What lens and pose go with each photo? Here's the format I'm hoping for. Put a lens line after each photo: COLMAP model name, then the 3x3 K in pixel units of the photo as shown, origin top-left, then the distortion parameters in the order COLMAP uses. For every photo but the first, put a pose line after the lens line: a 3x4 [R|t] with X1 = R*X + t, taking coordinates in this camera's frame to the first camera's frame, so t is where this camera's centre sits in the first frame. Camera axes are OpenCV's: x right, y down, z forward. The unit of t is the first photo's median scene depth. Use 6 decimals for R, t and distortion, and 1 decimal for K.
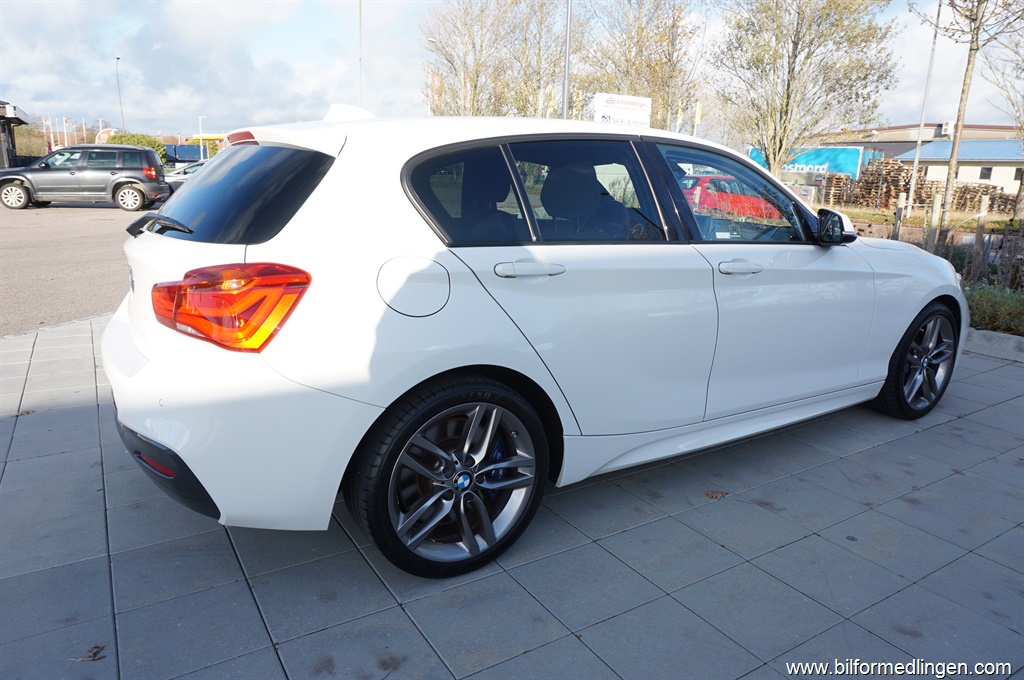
lens RADIAL K [[685.2, 0, 509.3], [0, 685.2, 313.7], [0, 0, 1]] dist [-0.051554, 0.034913]
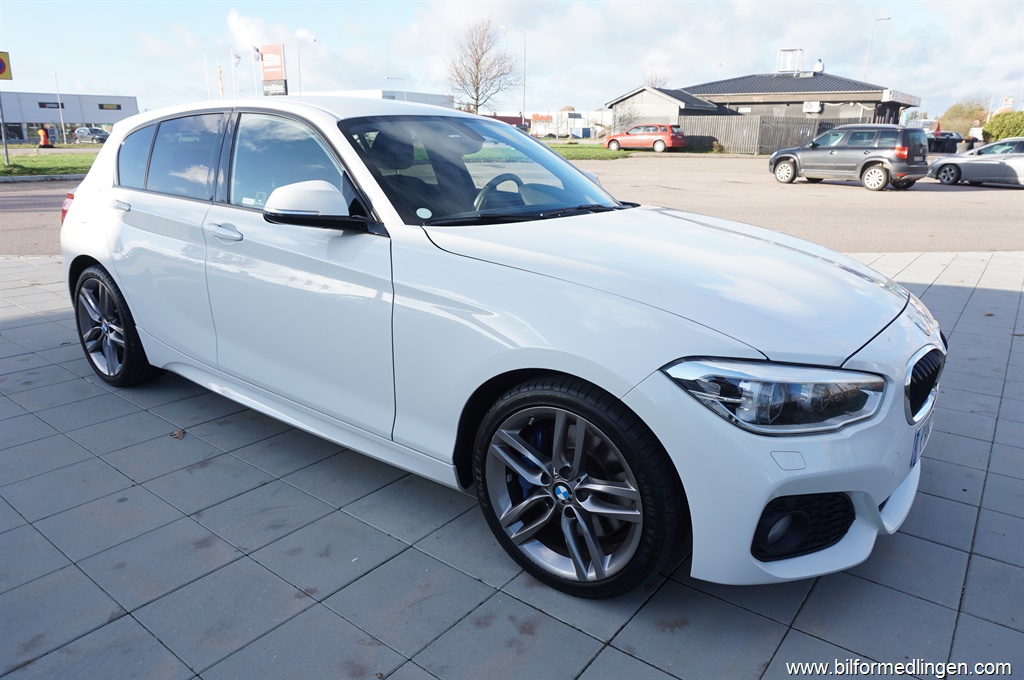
lens RADIAL K [[685.2, 0, 509.3], [0, 685.2, 313.7], [0, 0, 1]] dist [-0.051554, 0.034913]
pose [[0.356700, 0.213097, -0.909590, 1.264126], [-0.189729, 0.969871, 0.152817, -0.162959], [0.914750, 0.118065, 0.386384, 0.887387]]
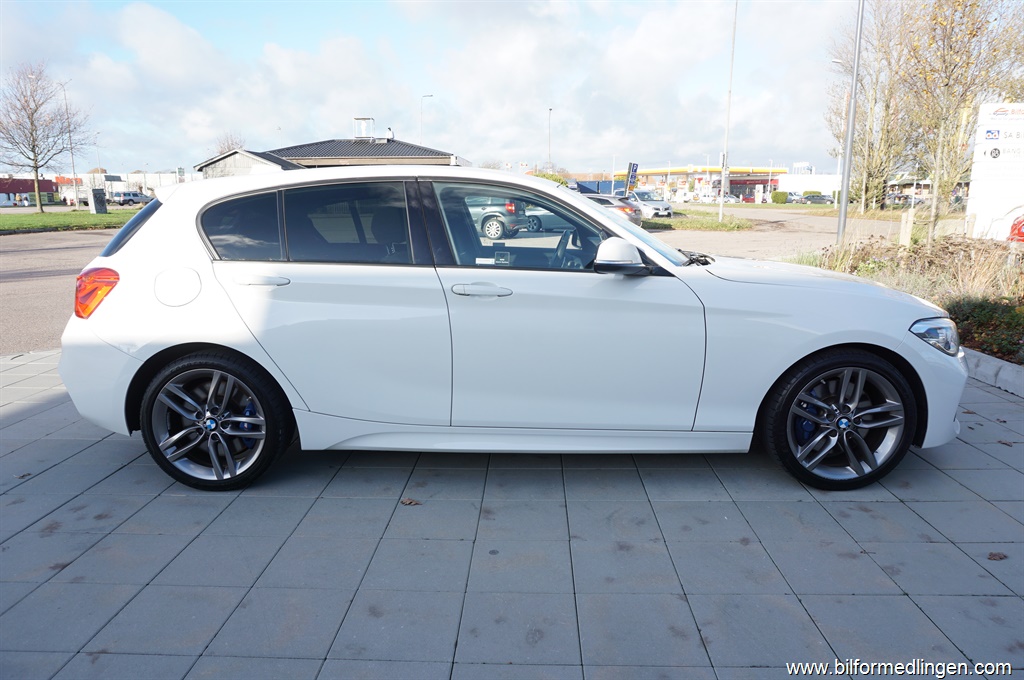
lens RADIAL K [[685.2, 0, 509.3], [0, 685.2, 313.7], [0, 0, 1]] dist [-0.051554, 0.034913]
pose [[0.832467, 0.063472, -0.550428, 0.866515], [-0.088152, 0.995936, -0.018476, -0.011820], [0.547018, 0.063902, 0.834678, 0.092457]]
